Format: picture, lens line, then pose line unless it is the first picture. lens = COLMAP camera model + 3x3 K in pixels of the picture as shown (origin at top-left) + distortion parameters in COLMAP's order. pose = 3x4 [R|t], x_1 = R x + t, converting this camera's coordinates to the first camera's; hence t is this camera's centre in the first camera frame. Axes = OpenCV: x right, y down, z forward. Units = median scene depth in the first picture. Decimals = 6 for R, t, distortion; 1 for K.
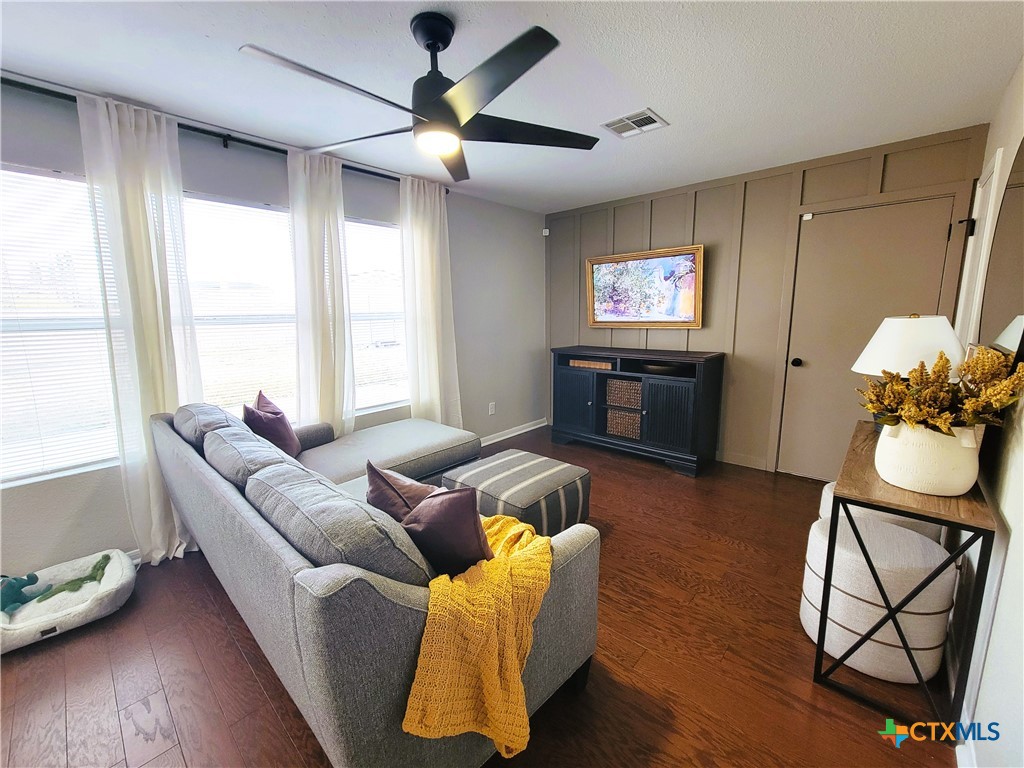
lens RADIAL K [[417.5, 0, 507.2], [0, 417.5, 378.7], [0, 0, 1]] dist [-0.003761, 0.001508]
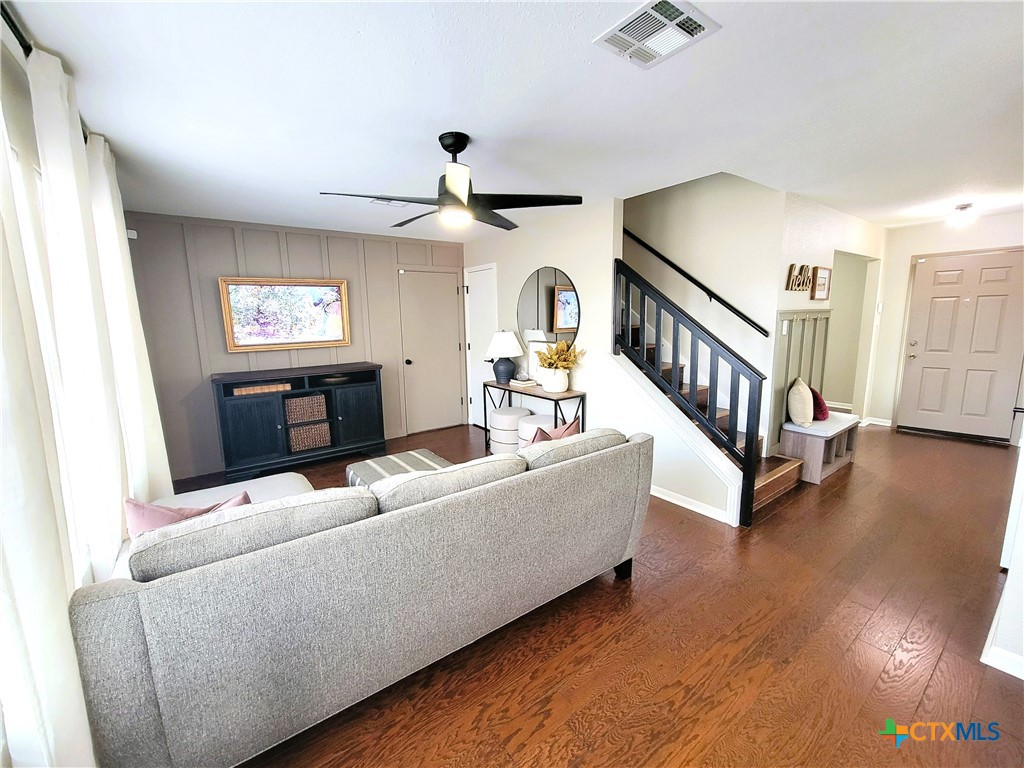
lens RADIAL K [[417.5, 0, 508.3], [0, 417.5, 381.6], [0, 0, 1]] dist [-0.003761, 0.001508]
pose [[0.192992, -0.142914, 0.970737, -0.635448], [0.171987, 0.978946, 0.109930, -0.060683], [-0.966010, 0.145738, 0.213508, 0.245304]]
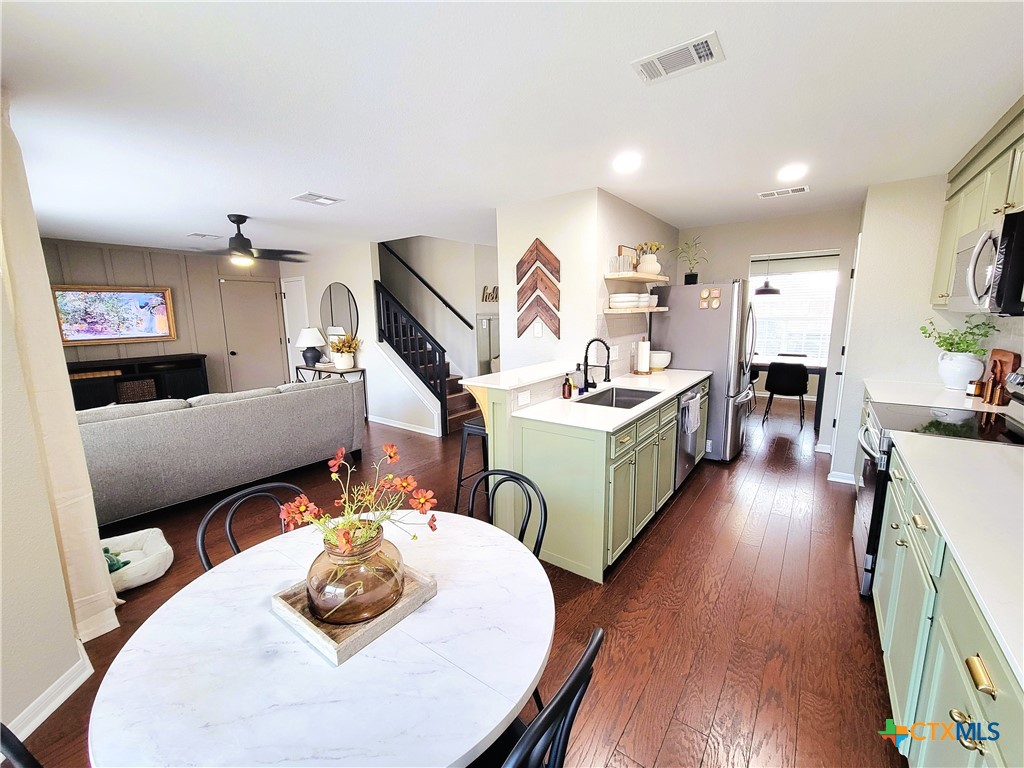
lens RADIAL K [[417.5, 0, 509.2], [0, 417.5, 381.0], [0, 0, 1]] dist [-0.003761, 0.001508]
pose [[-0.108791, -0.146214, 0.983253, -1.140692], [0.174479, 0.970959, 0.163691, -0.005152], [-0.978633, 0.189365, -0.080120, -0.079624]]
